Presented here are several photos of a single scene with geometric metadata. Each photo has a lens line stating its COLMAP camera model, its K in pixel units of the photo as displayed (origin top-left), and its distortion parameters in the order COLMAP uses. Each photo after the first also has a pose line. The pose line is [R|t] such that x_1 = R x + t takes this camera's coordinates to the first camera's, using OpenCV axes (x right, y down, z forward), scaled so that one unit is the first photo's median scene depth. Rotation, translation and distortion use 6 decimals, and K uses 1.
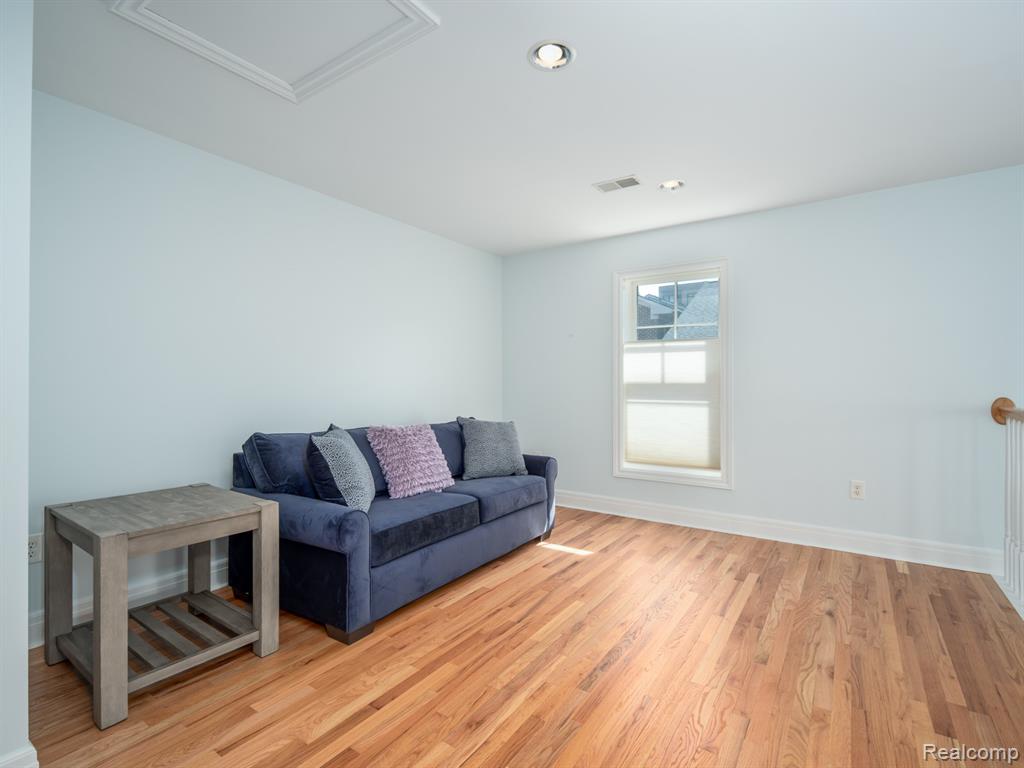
lens RADIAL K [[498.6, 0, 508.9], [0, 498.6, 378.2], [0, 0, 1]] dist [0.003549, -0.000481]
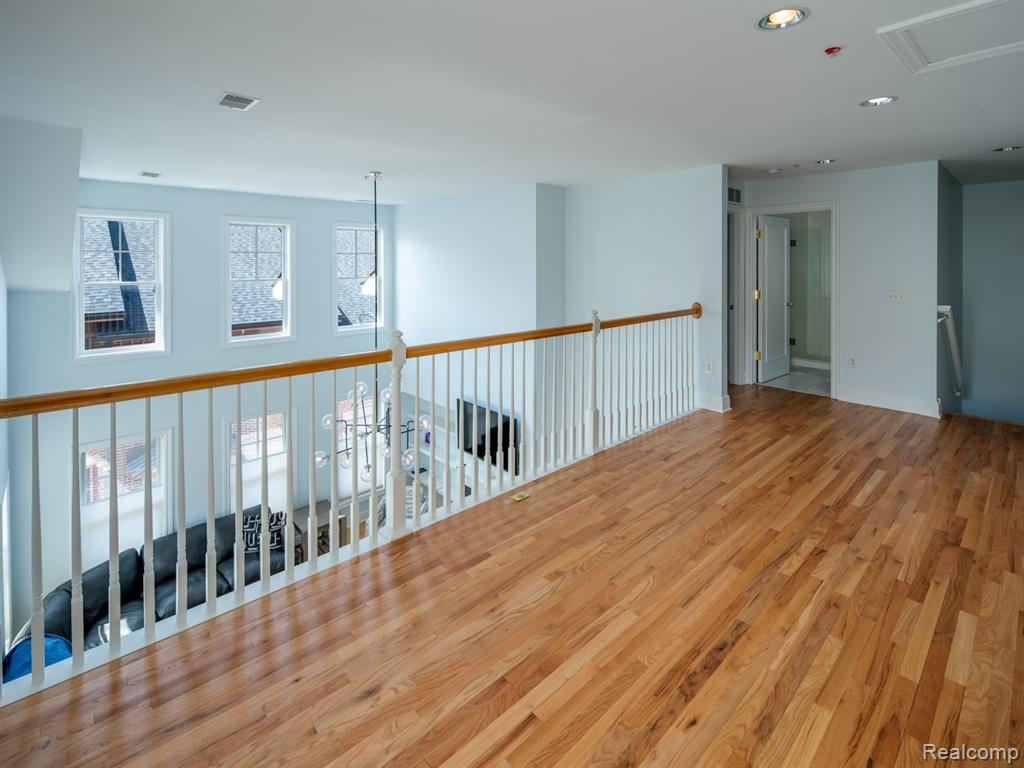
lens RADIAL K [[498.6, 0, 508.9], [0, 498.6, 378.2], [0, 0, 1]] dist [0.003549, -0.000481]
pose [[-0.978525, -0.048519, 0.200337, 0.308079], [-0.003791, 0.975975, 0.217849, -0.090200], [-0.206094, 0.212411, -0.955200, 1.367972]]
